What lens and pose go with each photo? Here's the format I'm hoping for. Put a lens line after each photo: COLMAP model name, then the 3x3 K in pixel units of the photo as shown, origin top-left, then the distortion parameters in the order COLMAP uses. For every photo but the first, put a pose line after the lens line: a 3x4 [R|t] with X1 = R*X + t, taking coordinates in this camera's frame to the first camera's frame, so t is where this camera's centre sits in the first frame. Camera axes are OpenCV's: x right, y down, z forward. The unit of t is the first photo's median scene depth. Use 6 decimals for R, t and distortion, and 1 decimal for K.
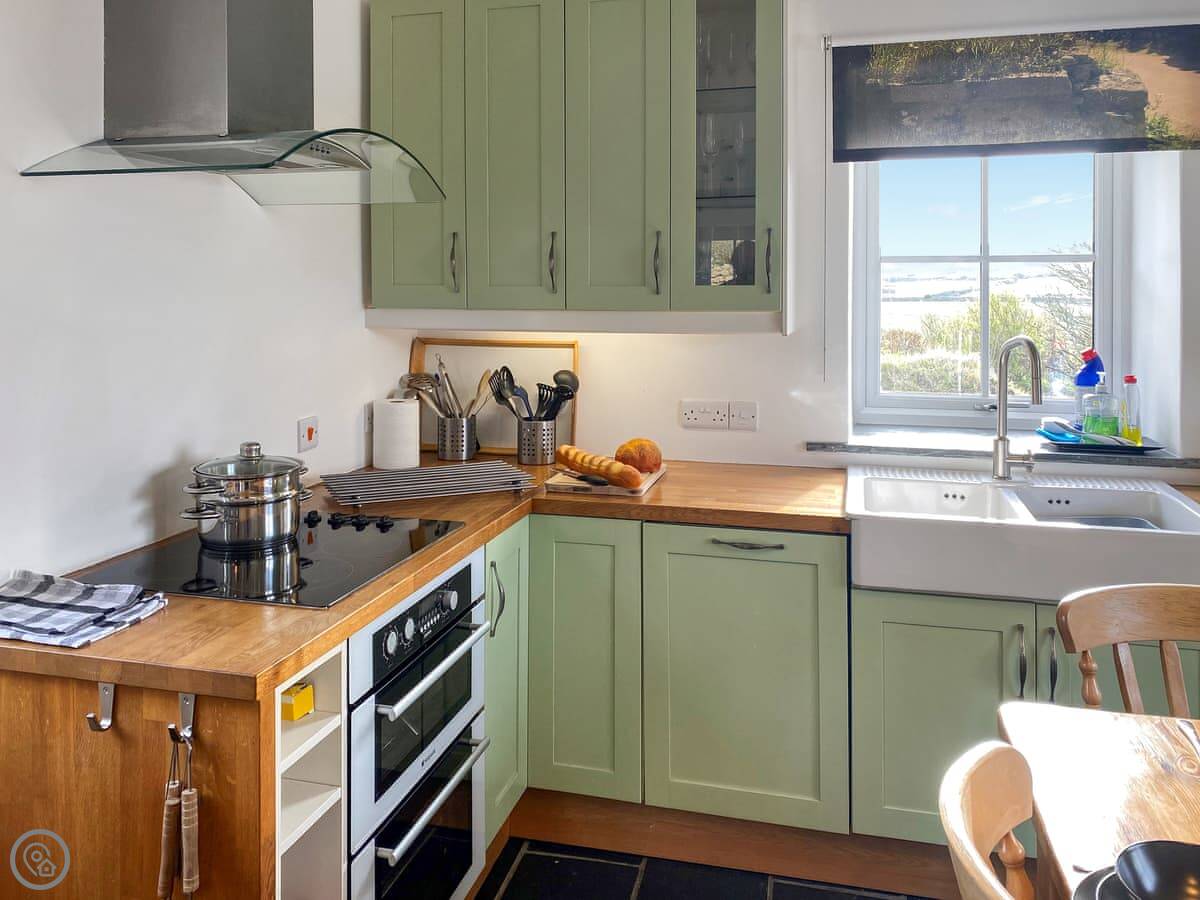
lens RADIAL K [[932.9, 0, 603.4], [0, 932.9, 456.7], [0, 0, 1]] dist [0.013246, -0.010572]
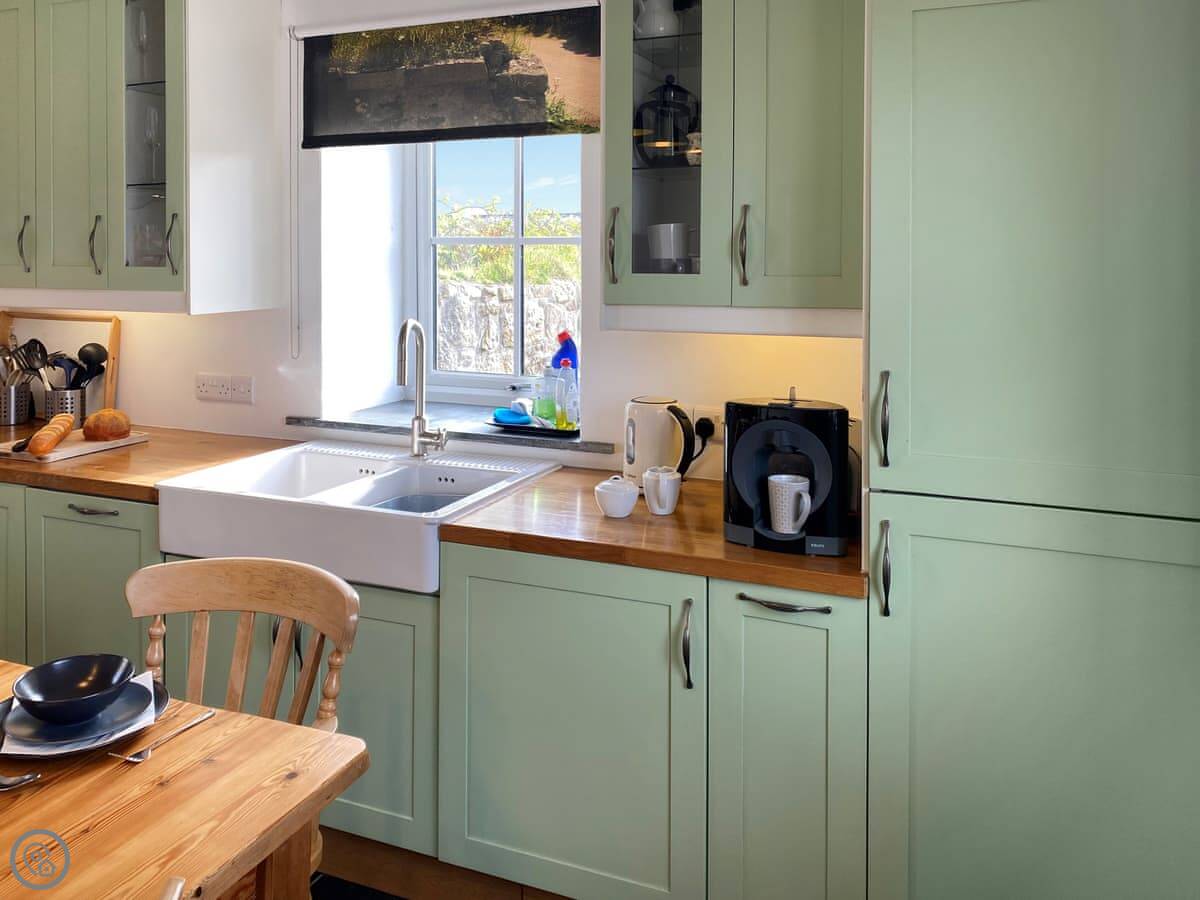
lens RADIAL K [[932.9, 0, 602.5], [0, 932.9, 442.7], [0, 0, 1]] dist [0.013246, -0.010572]
pose [[0.989762, 0.027443, -0.140062, 0.771270], [-0.024213, 0.999401, 0.024710, -0.021645], [0.140656, -0.021066, 0.989834, 0.005505]]
